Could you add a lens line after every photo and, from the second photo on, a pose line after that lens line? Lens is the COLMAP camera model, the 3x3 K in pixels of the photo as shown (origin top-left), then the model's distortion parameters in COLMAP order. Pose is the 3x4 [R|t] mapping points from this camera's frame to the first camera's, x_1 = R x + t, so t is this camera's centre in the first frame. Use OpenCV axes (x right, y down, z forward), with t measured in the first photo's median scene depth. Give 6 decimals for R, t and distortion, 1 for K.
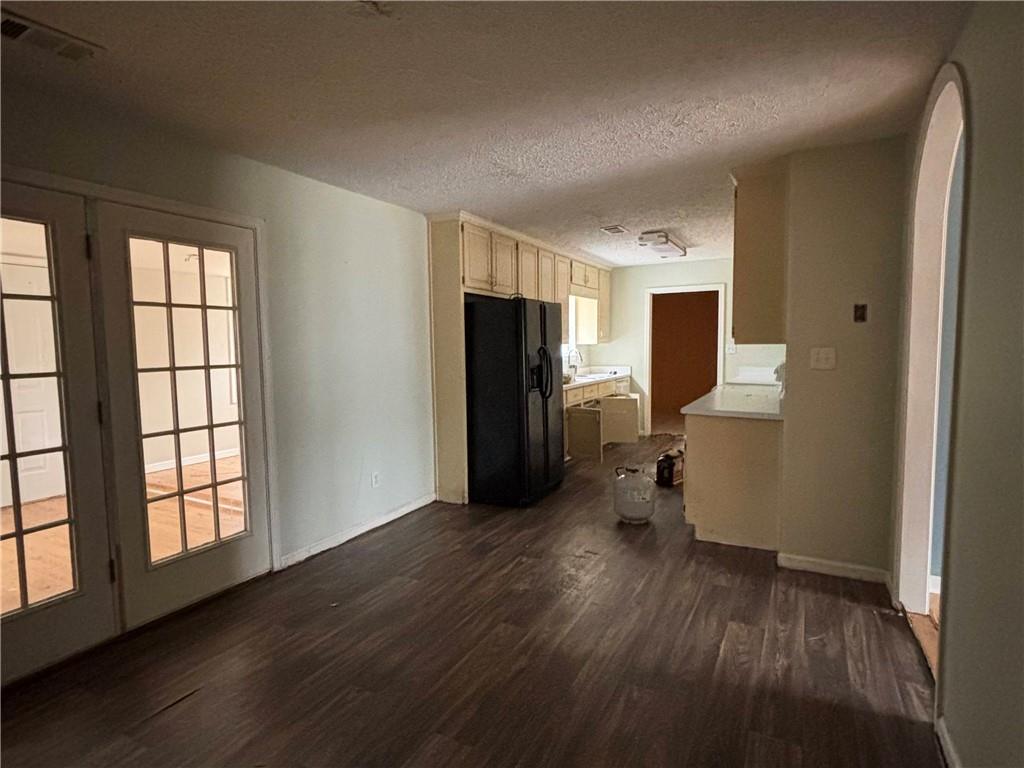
lens RADIAL K [[545.4, 0, 508.8], [0, 545.4, 398.0], [0, 0, 1]] dist [-0.019314, -0.001288]
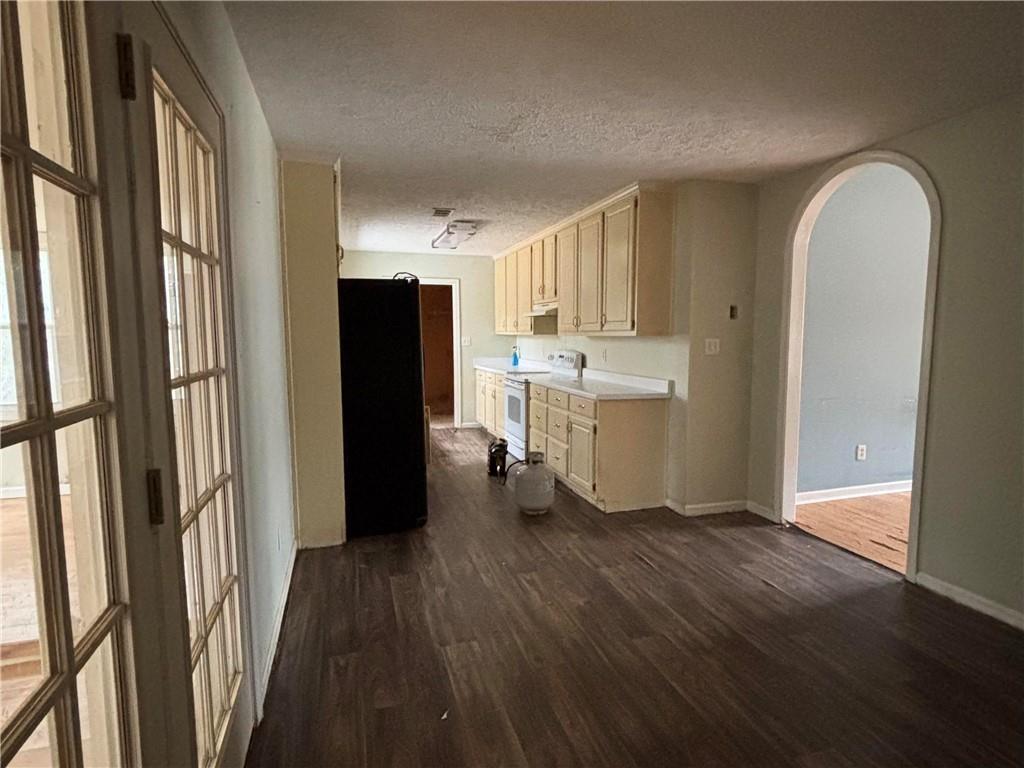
lens RADIAL K [[545.4, 0, 508.8], [0, 545.4, 398.0], [0, 0, 1]] dist [-0.019314, -0.001288]
pose [[0.707143, -0.075671, 0.703010, -0.672045], [0.068694, 0.996906, 0.038208, -0.034242], [-0.703726, 0.021274, 0.710153, 0.429700]]
